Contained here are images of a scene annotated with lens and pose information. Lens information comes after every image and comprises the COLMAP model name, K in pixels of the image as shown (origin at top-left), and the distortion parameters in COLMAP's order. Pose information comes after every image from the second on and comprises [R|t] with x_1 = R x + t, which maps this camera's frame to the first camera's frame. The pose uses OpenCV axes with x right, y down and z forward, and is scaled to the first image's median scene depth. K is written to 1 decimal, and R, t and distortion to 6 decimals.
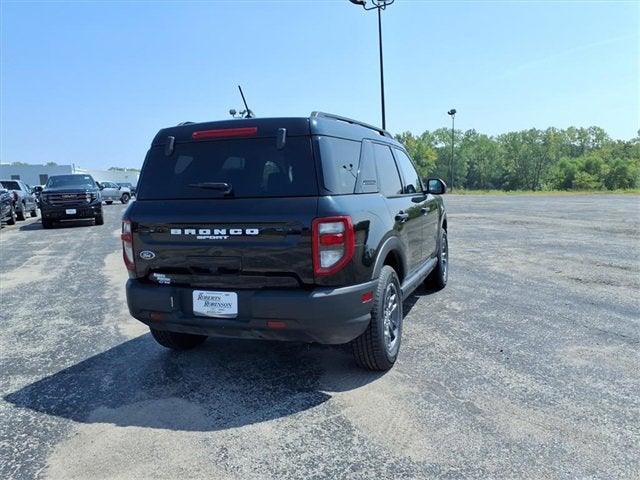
lens RADIAL K [[517.7, 0, 320.0], [0, 517.7, 240.0], [0, 0, 1]] dist [0.029007, -0.040290]
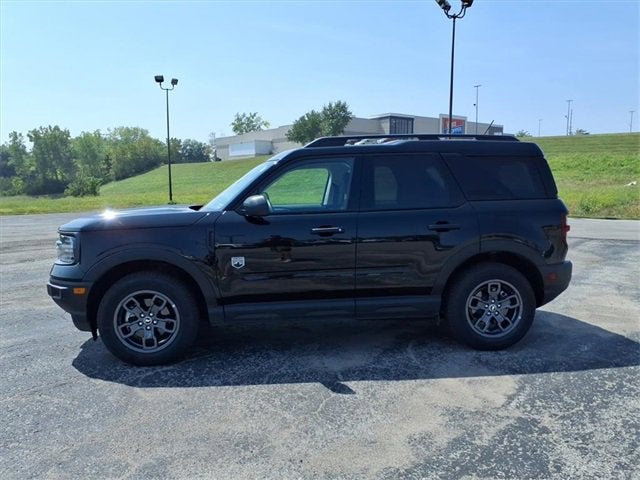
lens RADIAL K [[517.7, 0, 320.0], [0, 517.7, 240.0], [0, 0, 1]] dist [0.029007, -0.040290]
pose [[-0.458632, -0.053091, 0.887039, -1.318190], [0.123592, 0.984701, 0.122838, -0.221948], [-0.879990, 0.165969, -0.445053, 2.268386]]
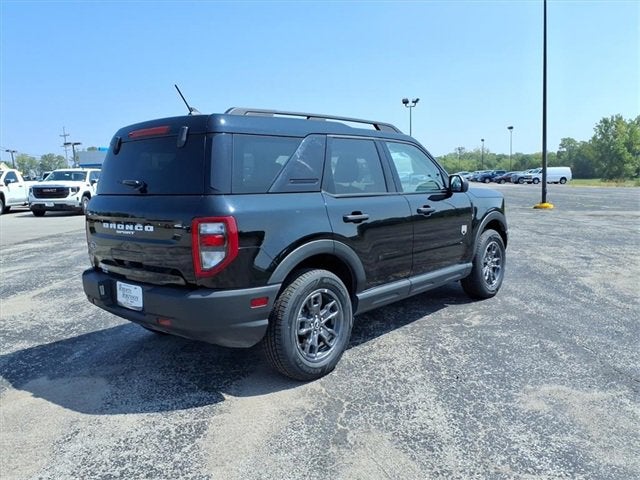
lens RADIAL K [[517.7, 0, 320.0], [0, 517.7, 240.0], [0, 0, 1]] dist [0.029007, -0.040290]
pose [[0.938063, 0.050299, -0.342793, 0.508420], [-0.043303, 0.998668, 0.028037, -0.034892], [0.343747, -0.011456, 0.938992, 0.143104]]
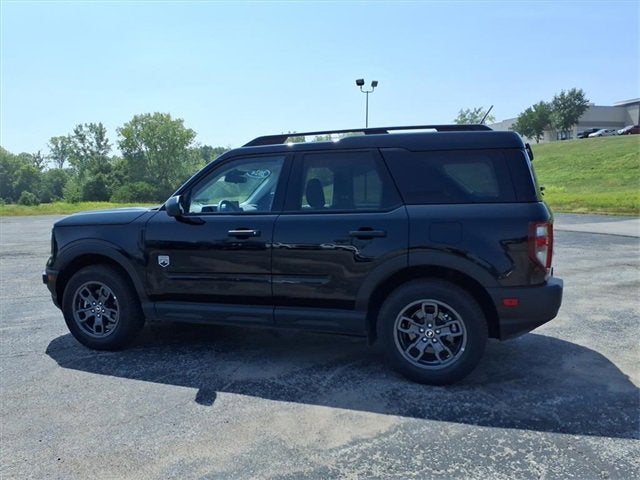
lens RADIAL K [[515.6, 0, 320.0], [0, 515.6, 240.0], [0, 0, 1]] dist [0.012372, -0.007132]
pose [[-0.051369, -0.067834, 0.996373, -1.415329], [0.124824, 0.989431, 0.073797, -0.139946], [-0.990848, 0.128162, -0.042359, 1.577459]]
